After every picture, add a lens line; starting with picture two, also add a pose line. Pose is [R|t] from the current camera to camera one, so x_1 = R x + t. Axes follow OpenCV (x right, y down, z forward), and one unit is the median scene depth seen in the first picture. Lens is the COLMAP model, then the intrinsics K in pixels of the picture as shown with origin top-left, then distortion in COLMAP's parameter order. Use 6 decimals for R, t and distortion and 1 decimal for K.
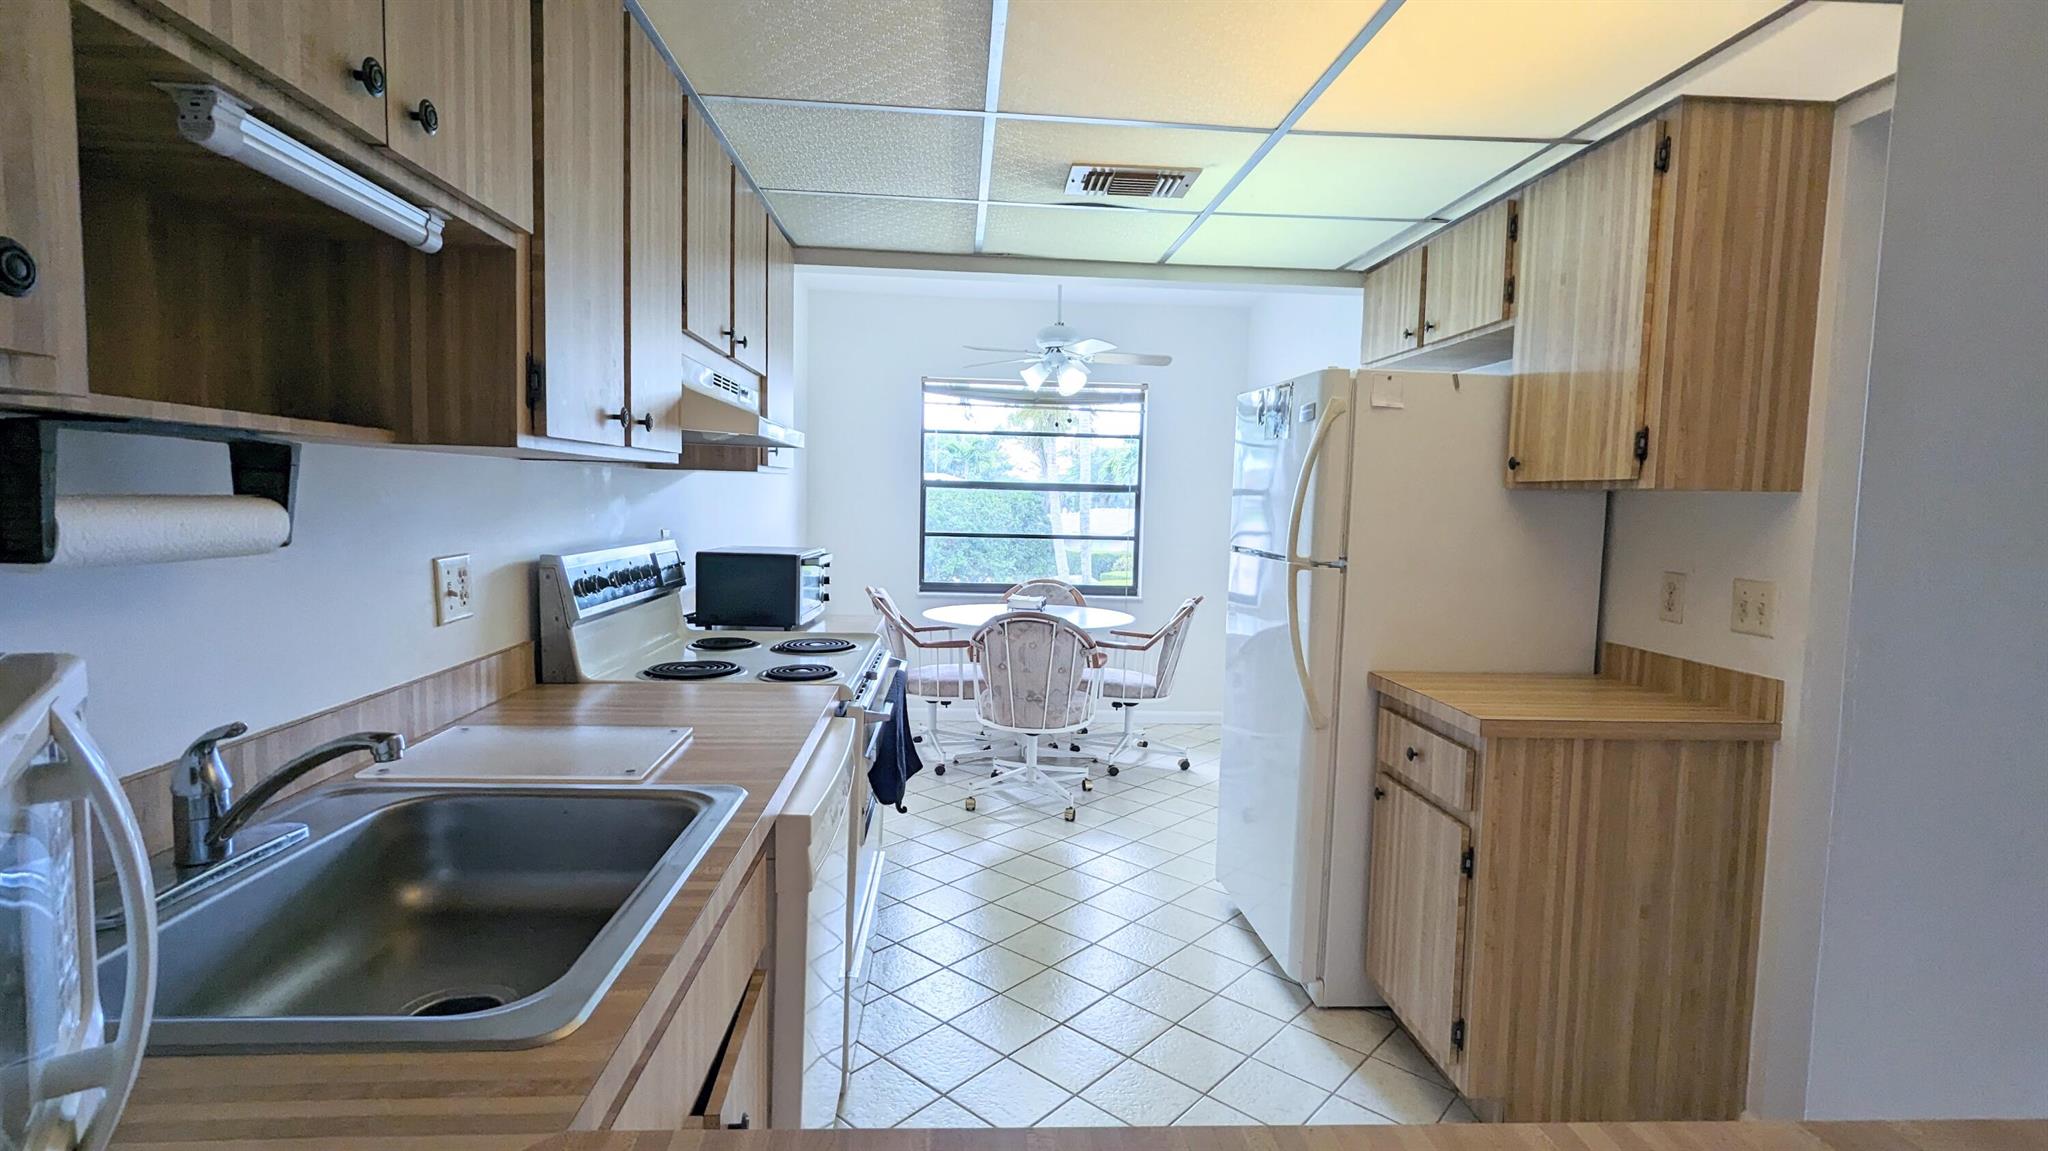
lens RADIAL K [[966.3, 0, 1032.0], [0, 966.3, 573.5], [0, 0, 1]] dist [-0.000807, 0.001024]
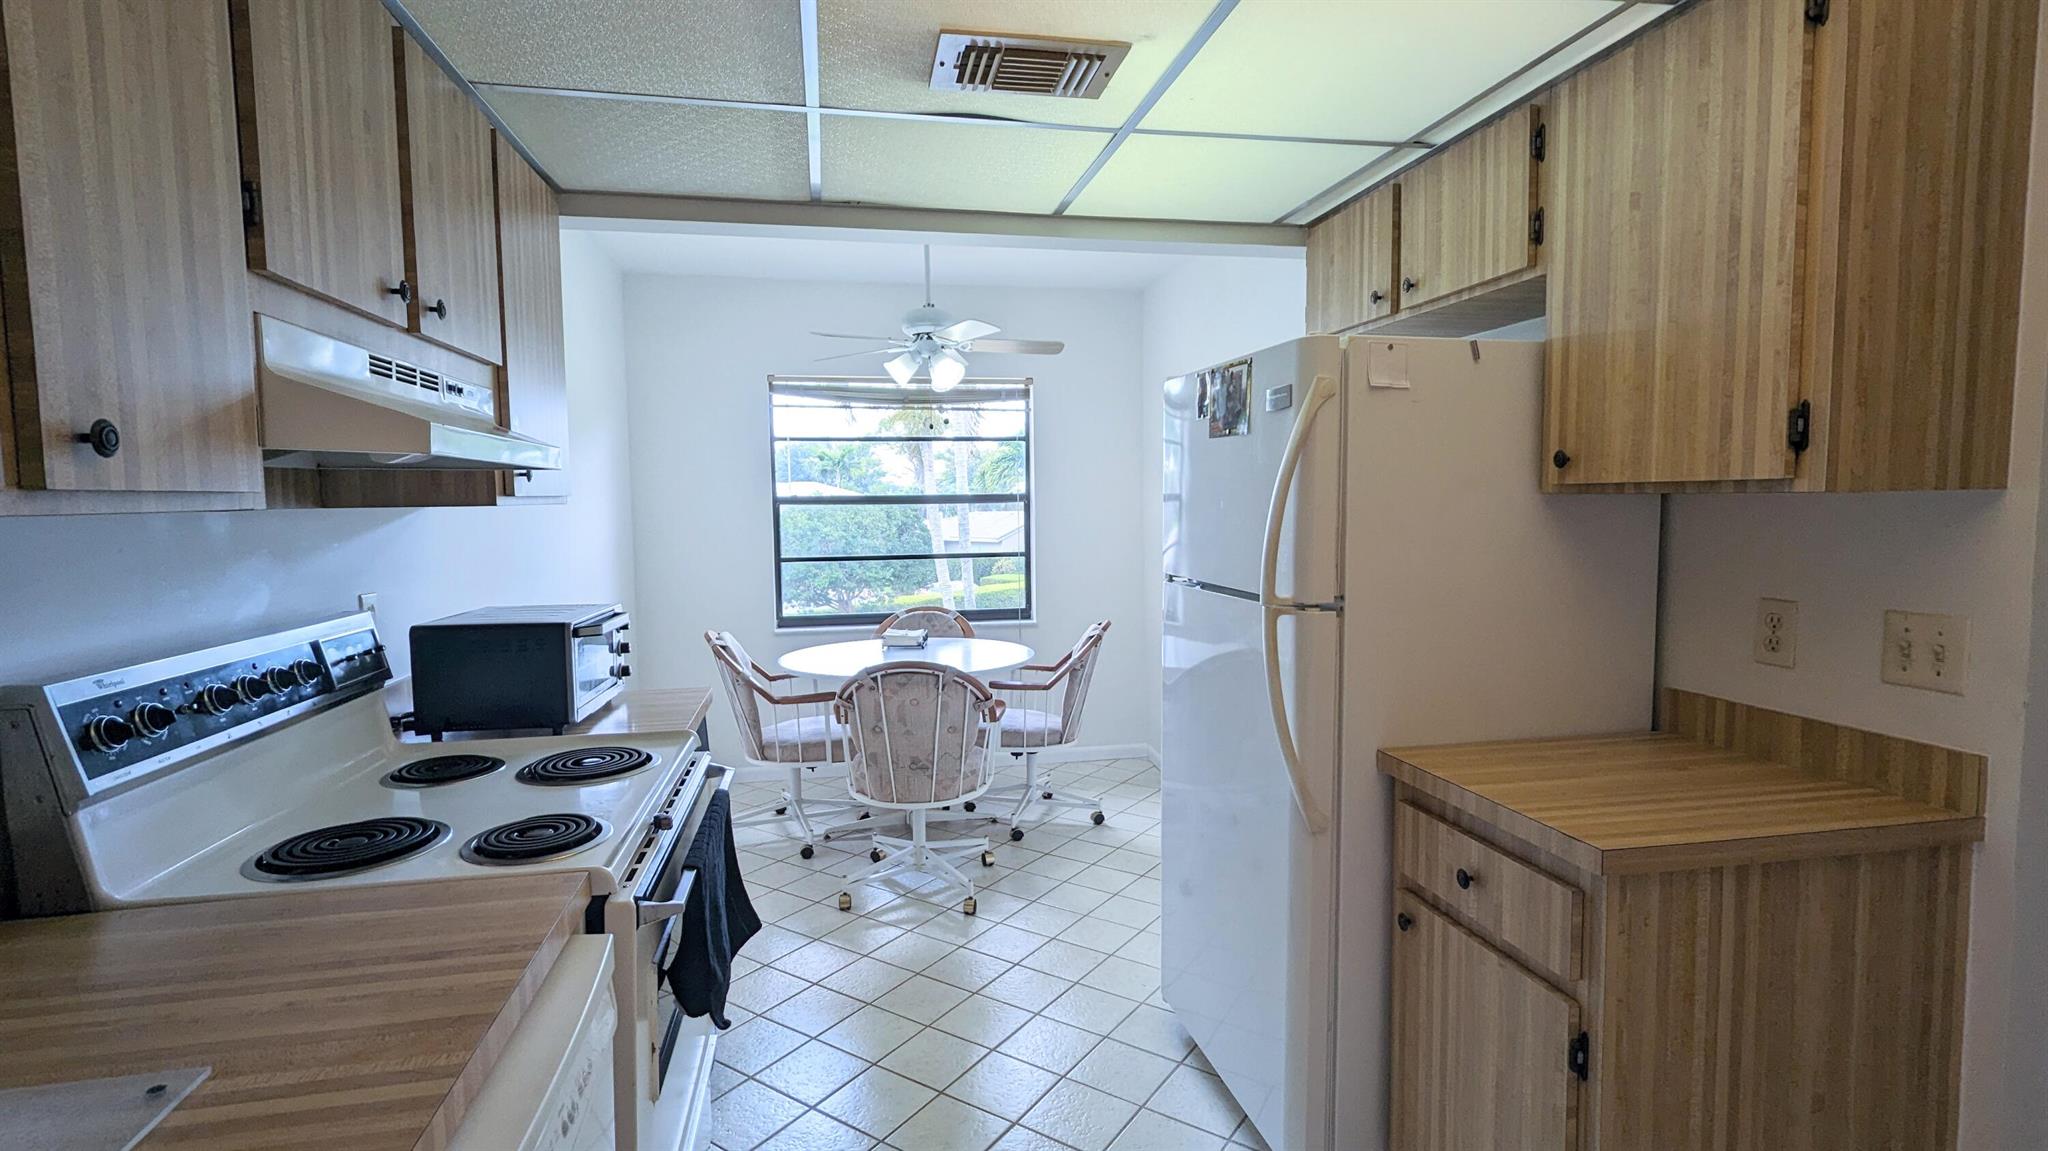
lens RADIAL K [[965.3, 0, 1022.9], [0, 965.3, 569.2], [0, 0, 1]] dist [-0.004346, -0.000568]
pose [[0.992223, -0.045262, 0.115952, 0.004126], [0.046121, 0.998925, -0.004728, -0.043689], [-0.115613, 0.010039, 0.993244, 0.304043]]
